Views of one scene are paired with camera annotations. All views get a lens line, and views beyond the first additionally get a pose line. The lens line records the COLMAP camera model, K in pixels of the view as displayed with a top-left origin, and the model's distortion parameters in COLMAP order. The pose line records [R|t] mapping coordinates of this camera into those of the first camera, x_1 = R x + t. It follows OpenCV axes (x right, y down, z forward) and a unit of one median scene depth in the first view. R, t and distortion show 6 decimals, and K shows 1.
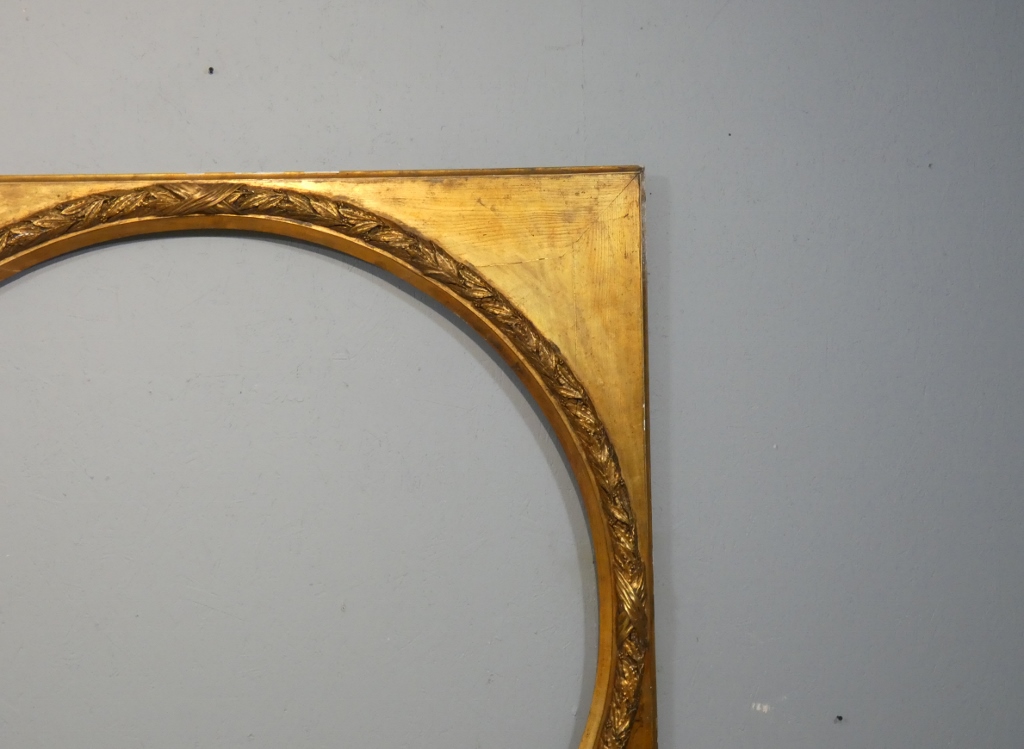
lens RADIAL K [[1748.4, 0, 513.1], [0, 1748.4, 372.0], [0, 0, 1]] dist [0.101051, 0.000000]
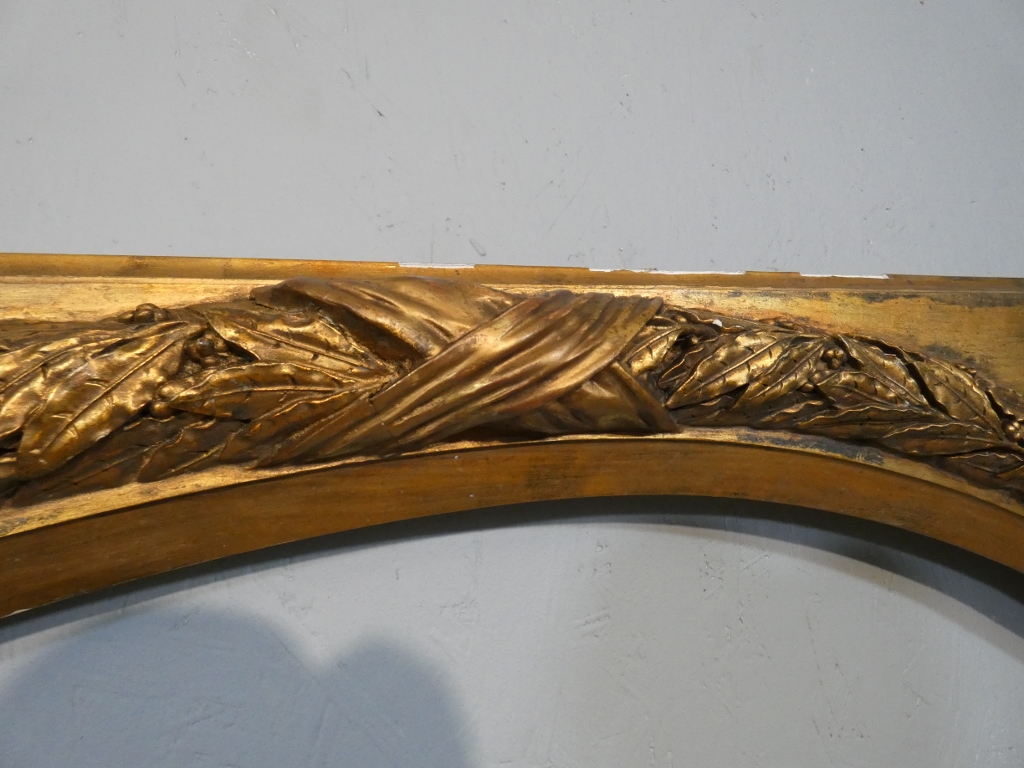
lens RADIAL K [[627.8, 0, 518.3], [0, 627.8, 358.8], [0, 0, 1]] dist [-0.003514, -0.002128]
pose [[0.982185, -0.033692, 0.184872, -0.182312], [0.070967, 0.977448, -0.198895, -0.082152], [-0.174001, 0.208472, 0.962426, 0.903245]]
